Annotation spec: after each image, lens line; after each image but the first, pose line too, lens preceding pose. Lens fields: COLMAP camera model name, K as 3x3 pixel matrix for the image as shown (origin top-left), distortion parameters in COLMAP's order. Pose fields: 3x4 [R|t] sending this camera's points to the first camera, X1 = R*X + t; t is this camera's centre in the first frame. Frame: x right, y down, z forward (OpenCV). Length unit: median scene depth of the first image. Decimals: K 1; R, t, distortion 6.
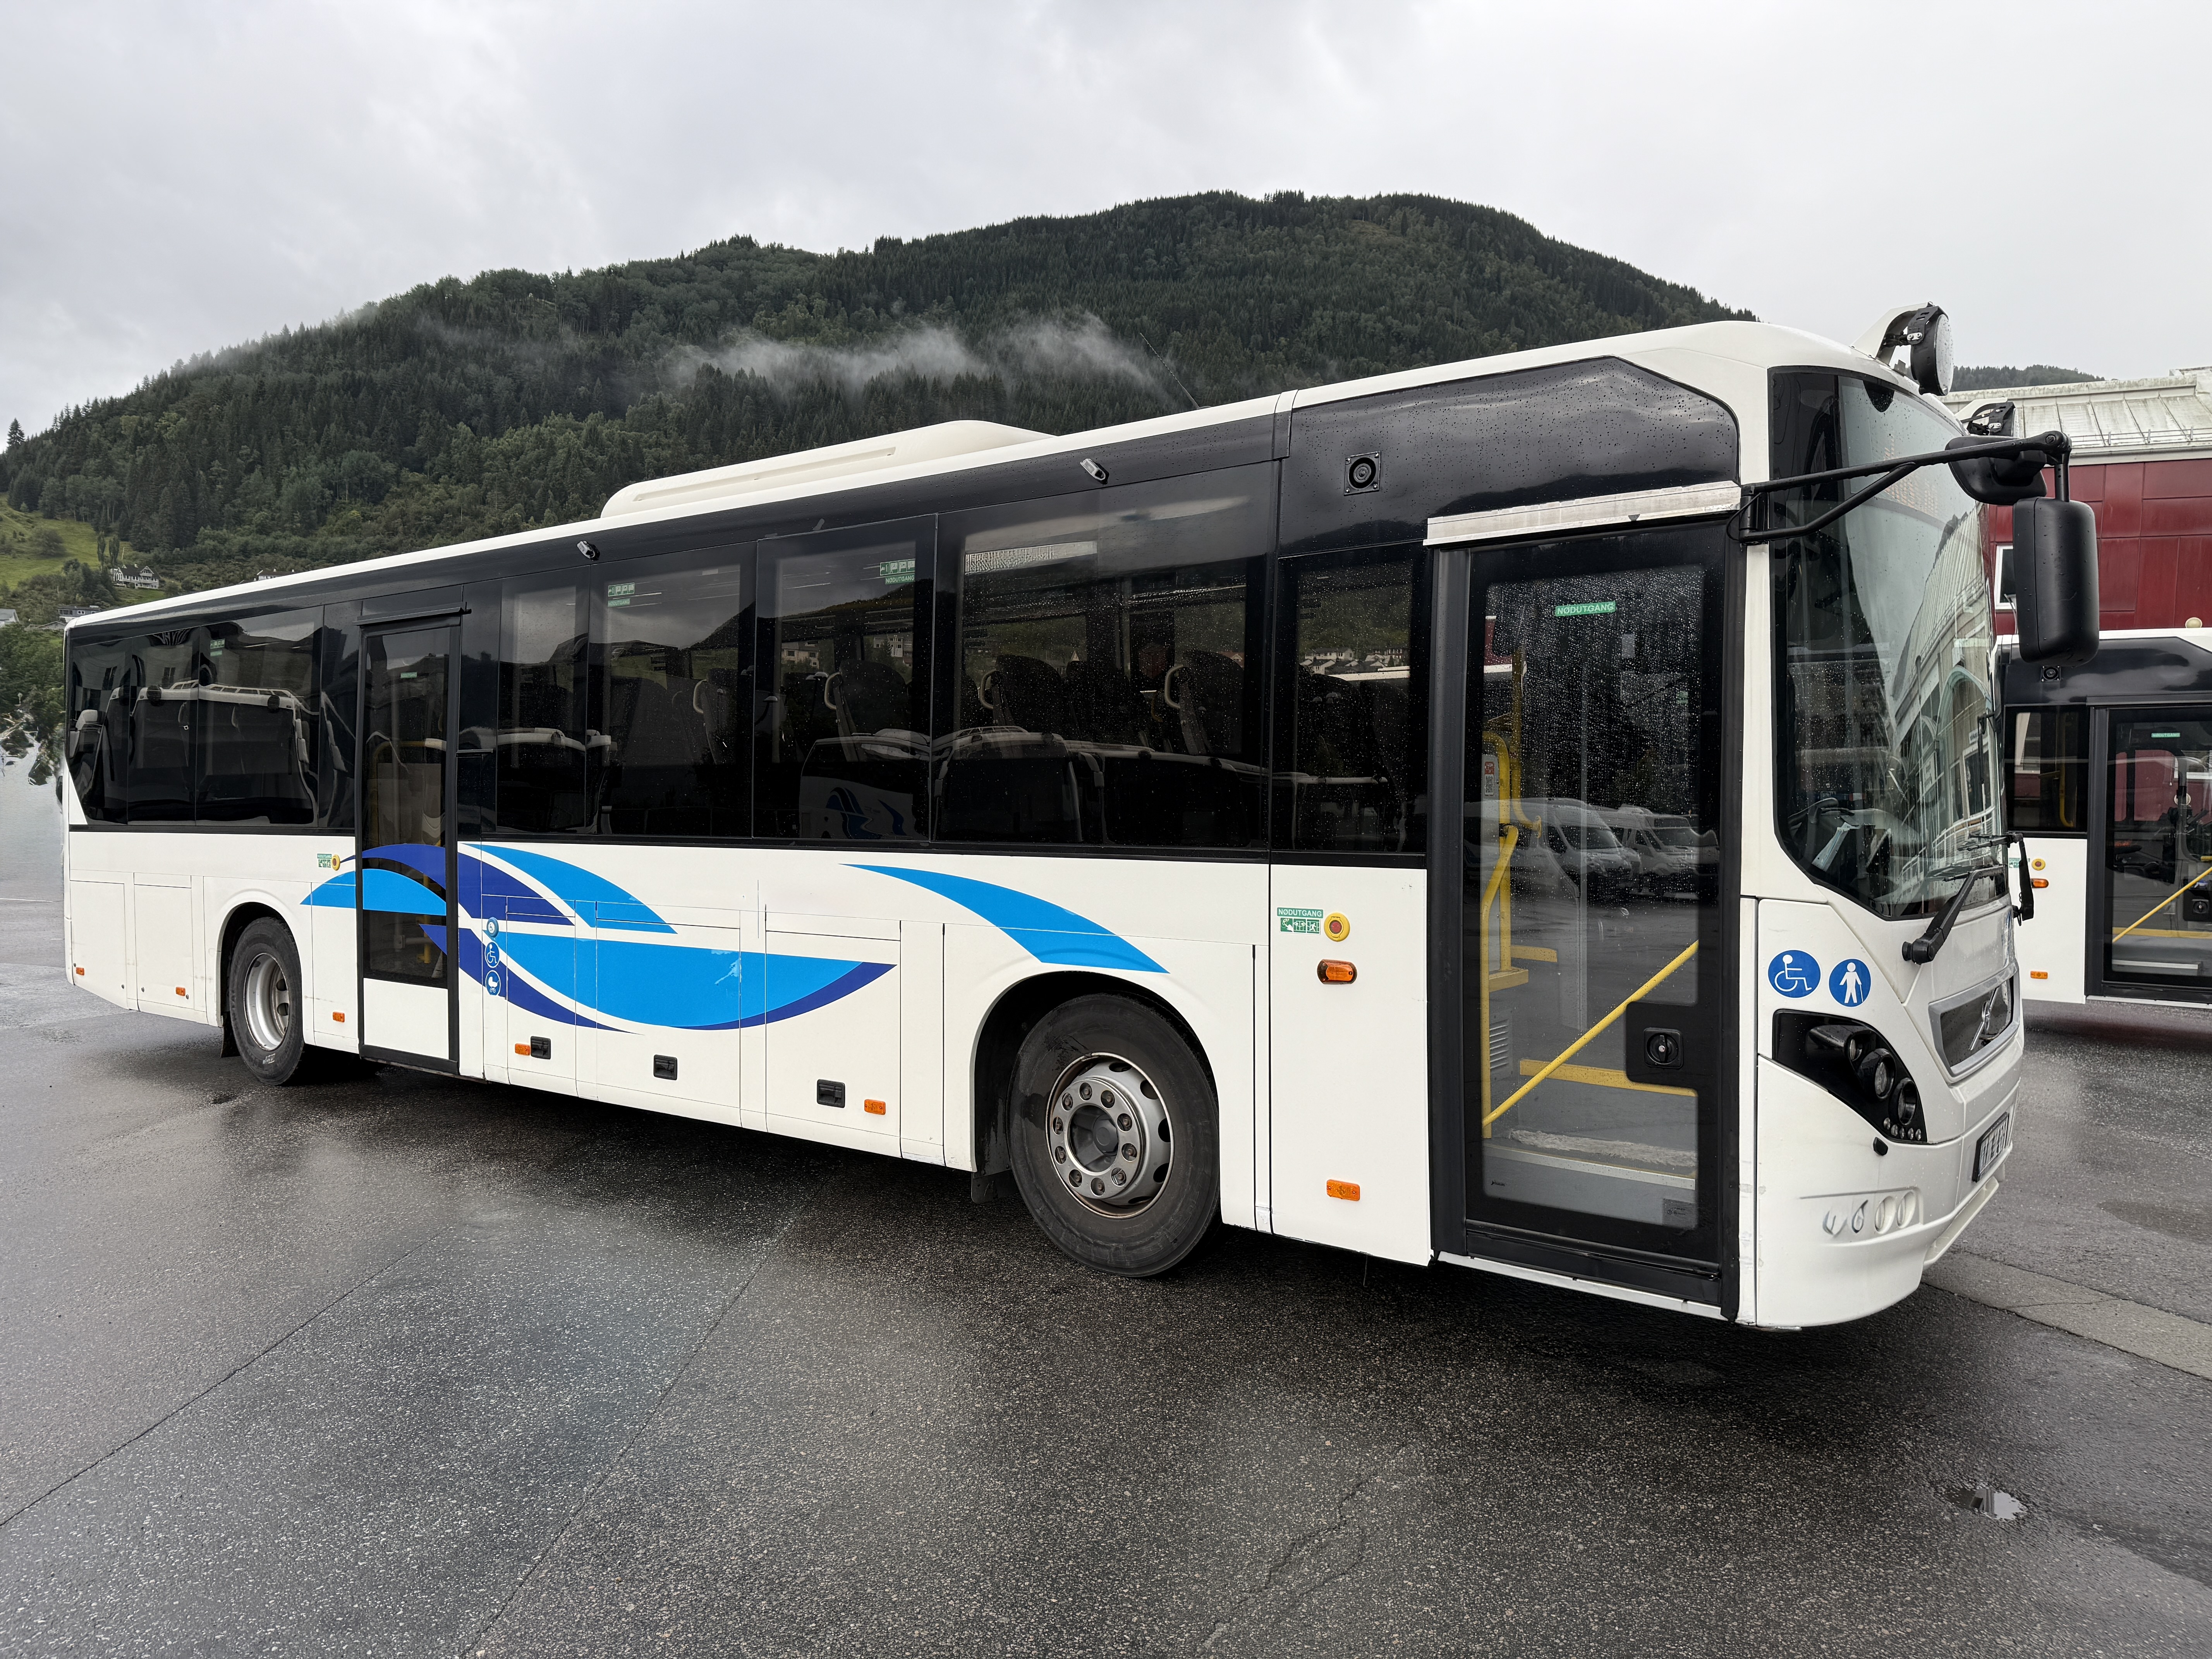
lens RADIAL K [[1519.9, 0, 1106.0], [0, 1519.9, 829.5], [0, 0, 1]] dist [0.063896, -0.077863]
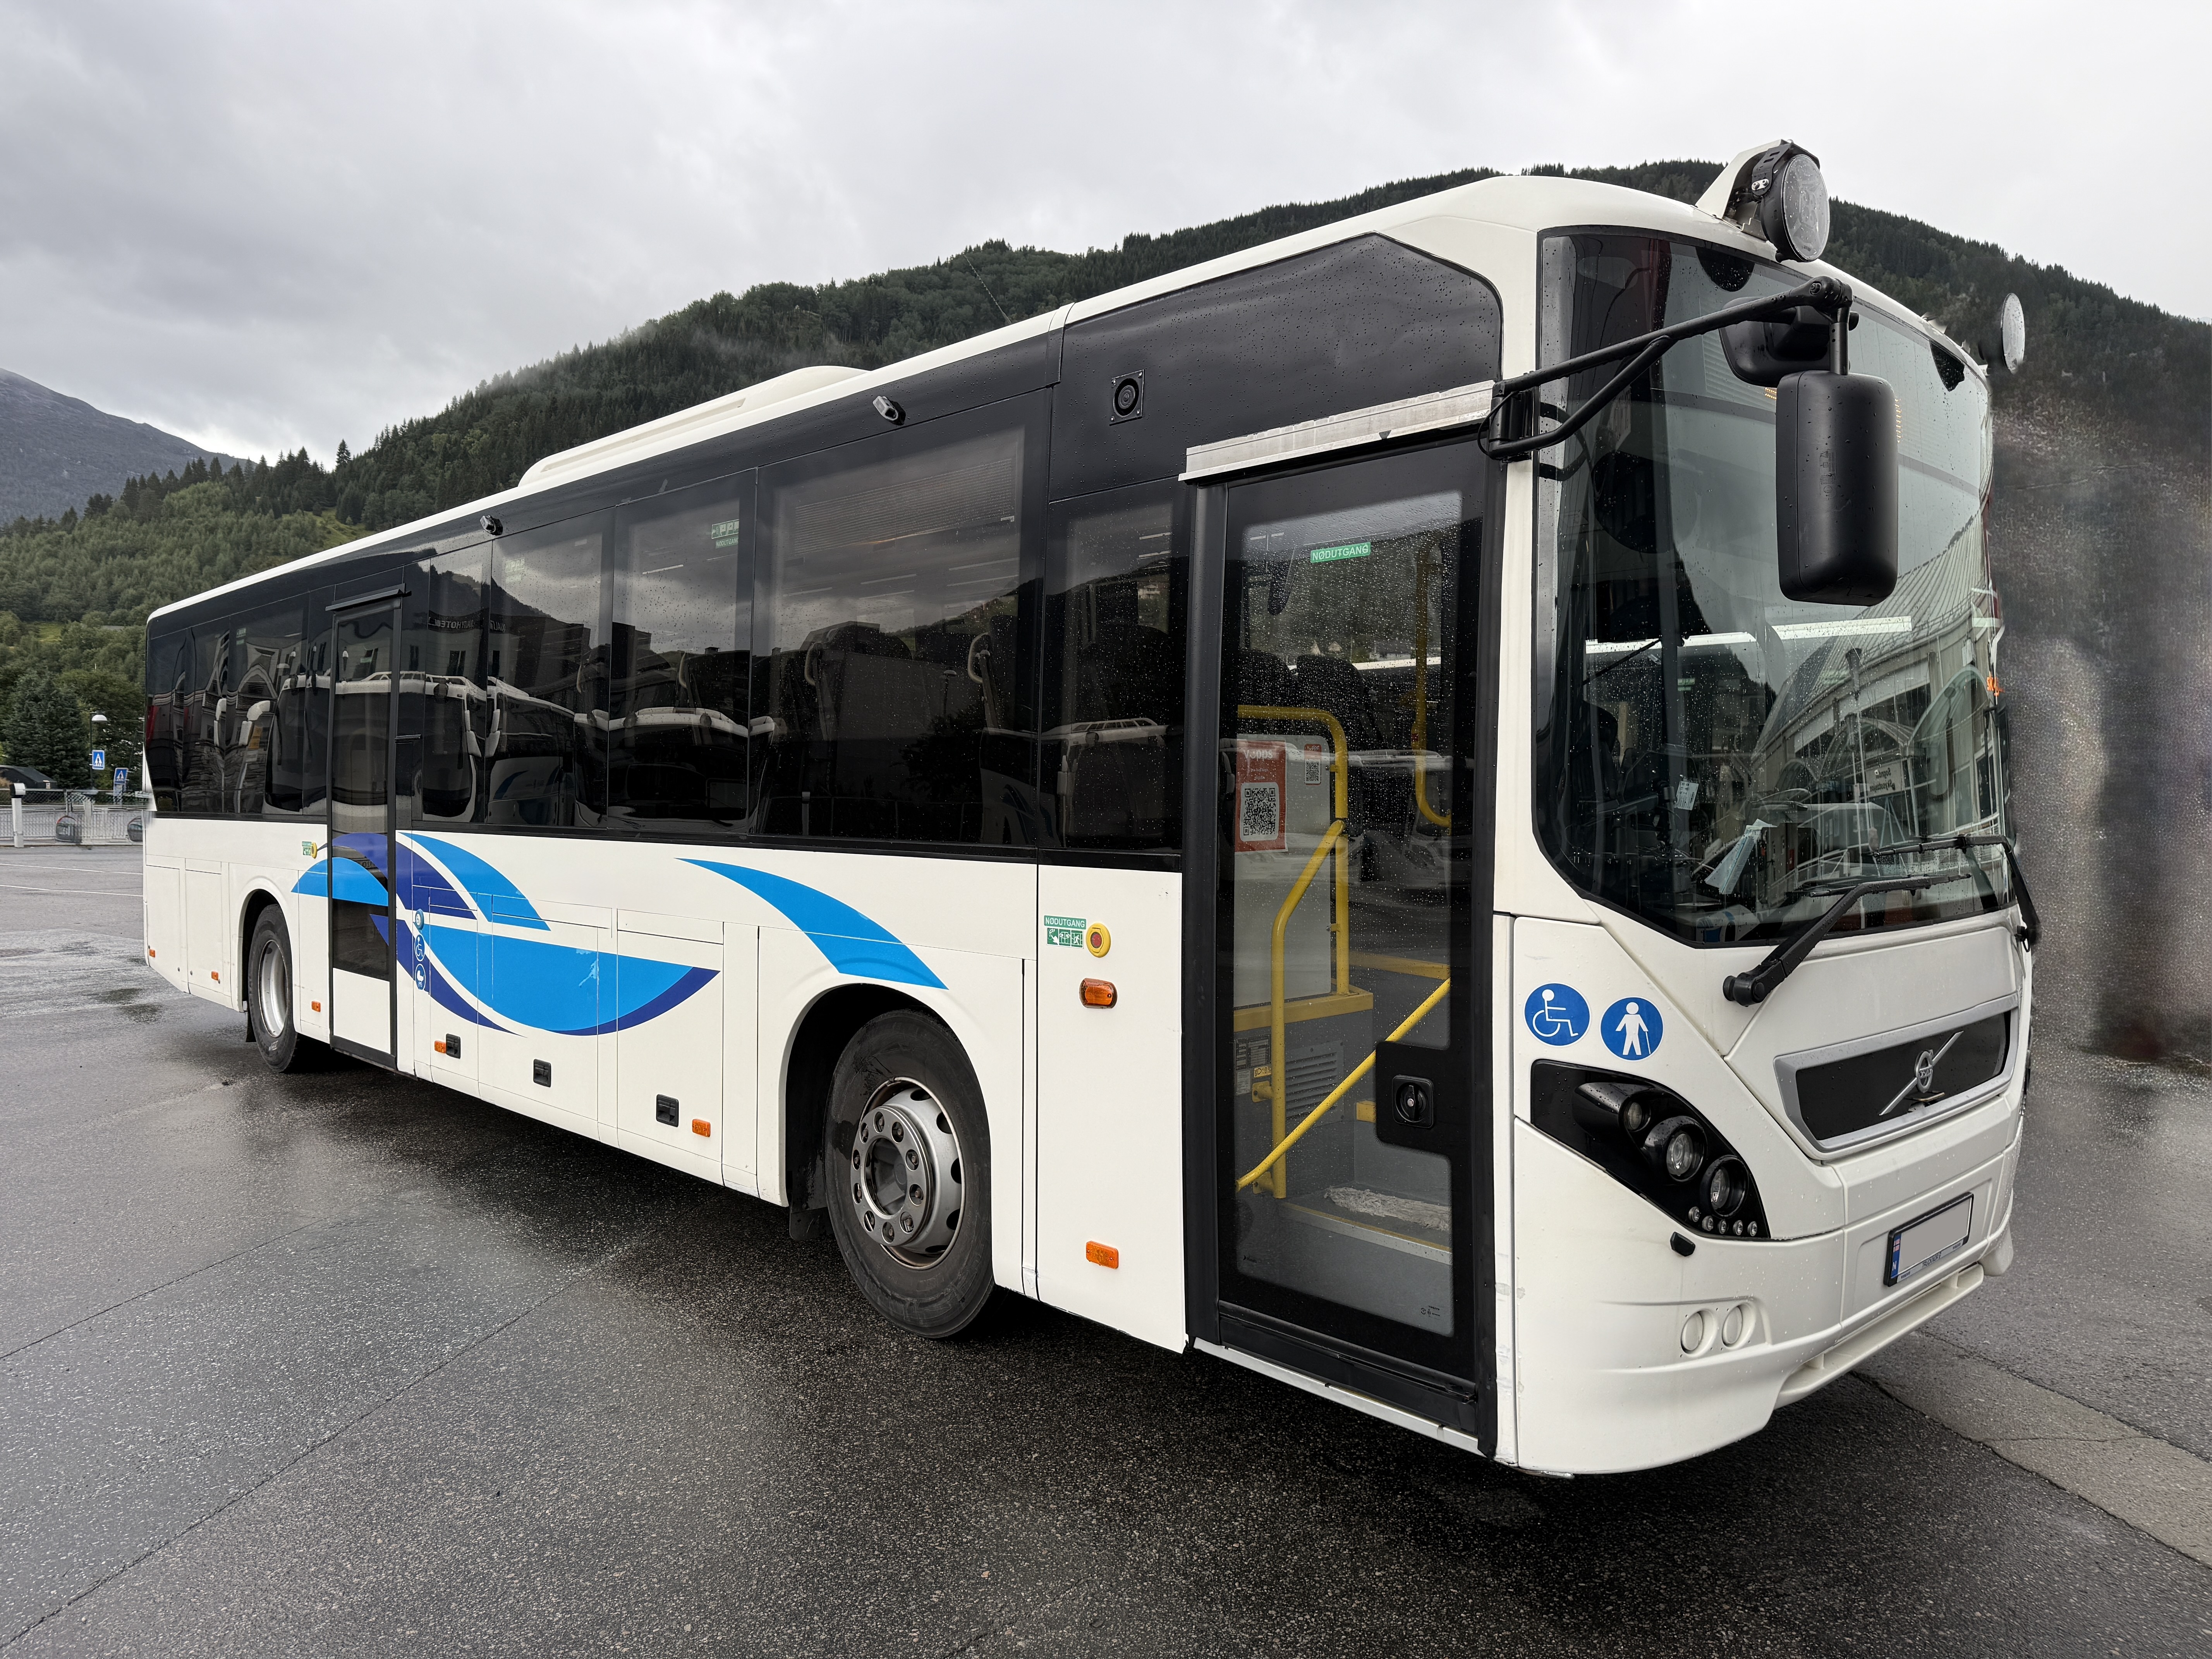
lens RADIAL K [[1482.0, 0, 1221.6], [0, 1482.0, 827.3], [0, 0, 1]] dist [0.088845, -0.124618]
pose [[0.988829, 0.008648, -0.148800, 0.291755], [-0.008438, 0.999962, 0.002042, -0.000418], [0.148812, -0.000764, 0.988865, 0.172484]]
